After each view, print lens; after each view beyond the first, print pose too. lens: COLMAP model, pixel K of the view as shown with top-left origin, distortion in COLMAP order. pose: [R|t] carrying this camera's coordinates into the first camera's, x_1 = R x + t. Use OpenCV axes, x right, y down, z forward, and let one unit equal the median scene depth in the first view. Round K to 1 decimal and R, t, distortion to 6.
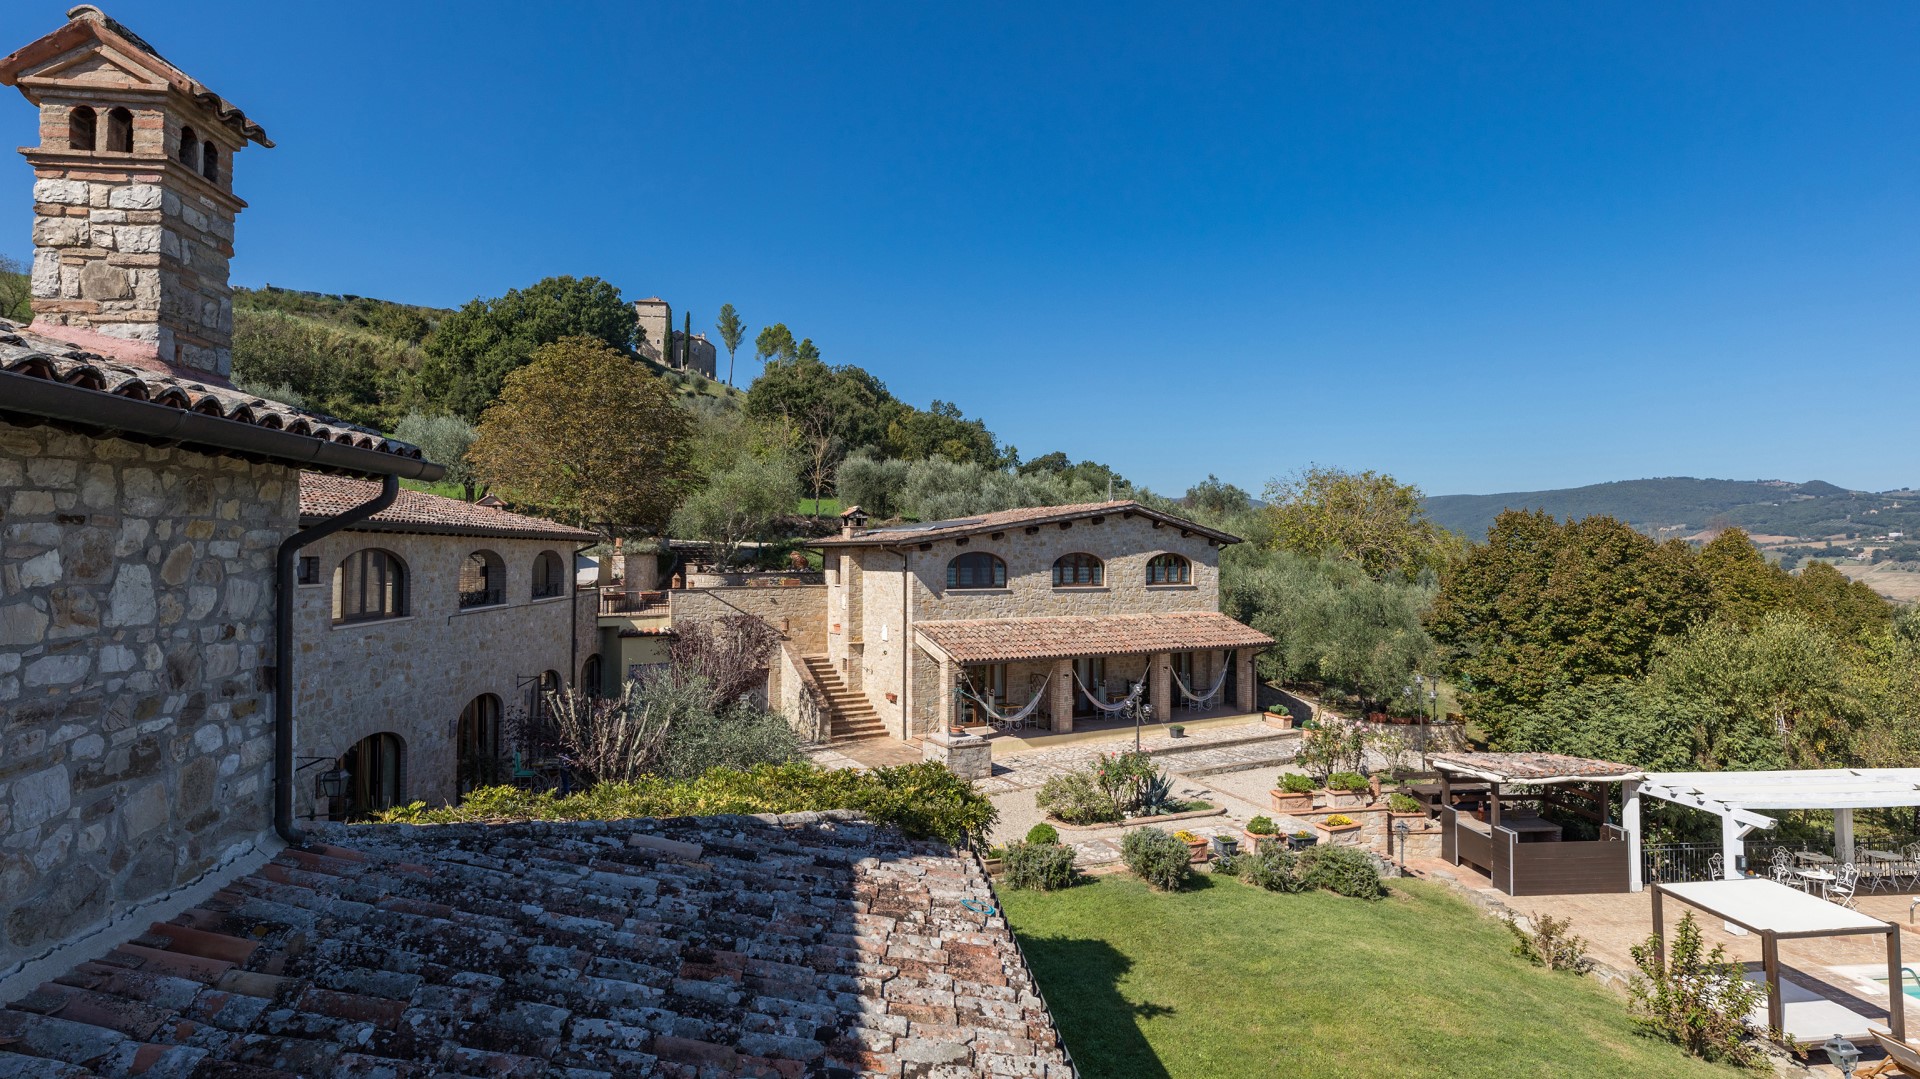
lens RADIAL K [[957.7, 0, 951.2], [0, 957.7, 536.8], [0, 0, 1]] dist [0.002213, -0.000325]
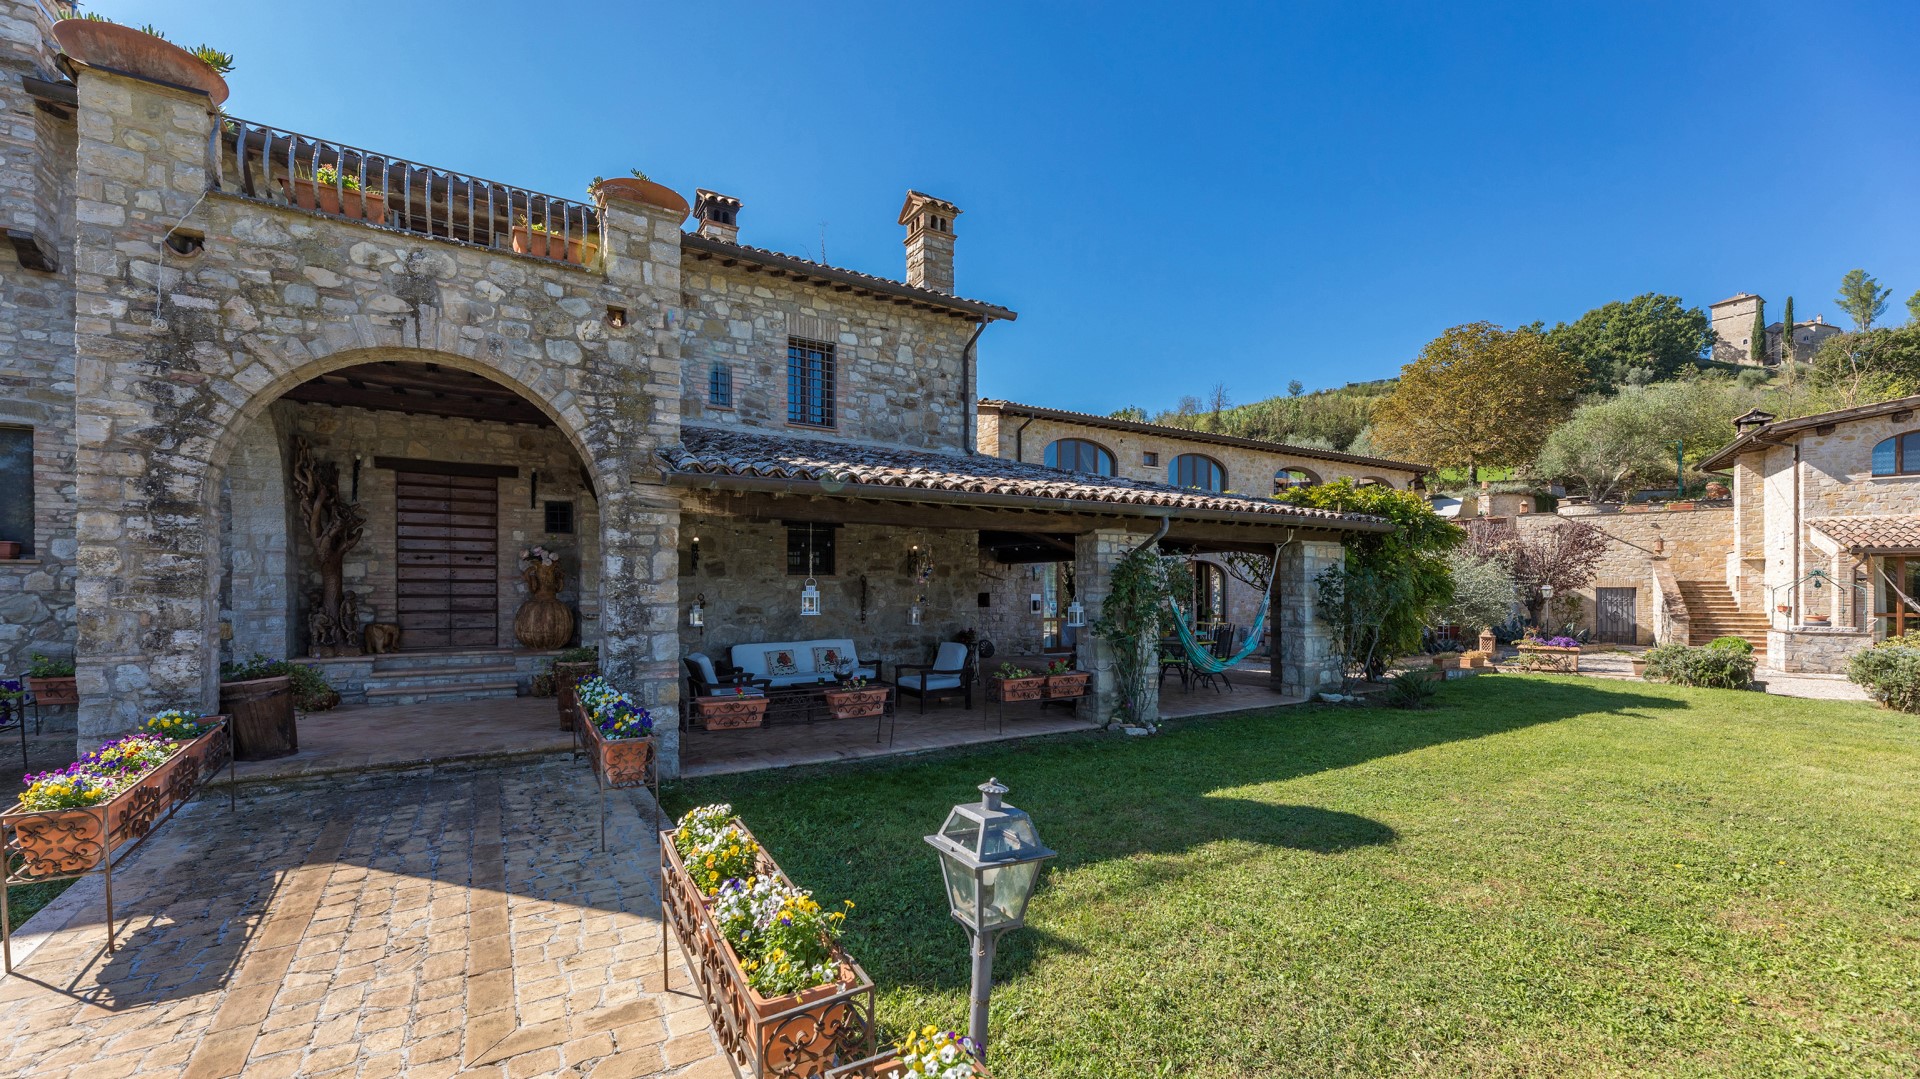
lens RADIAL K [[773.3, 0, 951.1], [0, 773.3, 595.7], [0, 0, 1]] dist [-0.000966, 0.001111]
pose [[0.426979, -0.001973, -0.904259, 1.412826], [0.018329, 0.999811, 0.006473, 0.747501], [0.904076, -0.019338, 0.426934, -0.041297]]
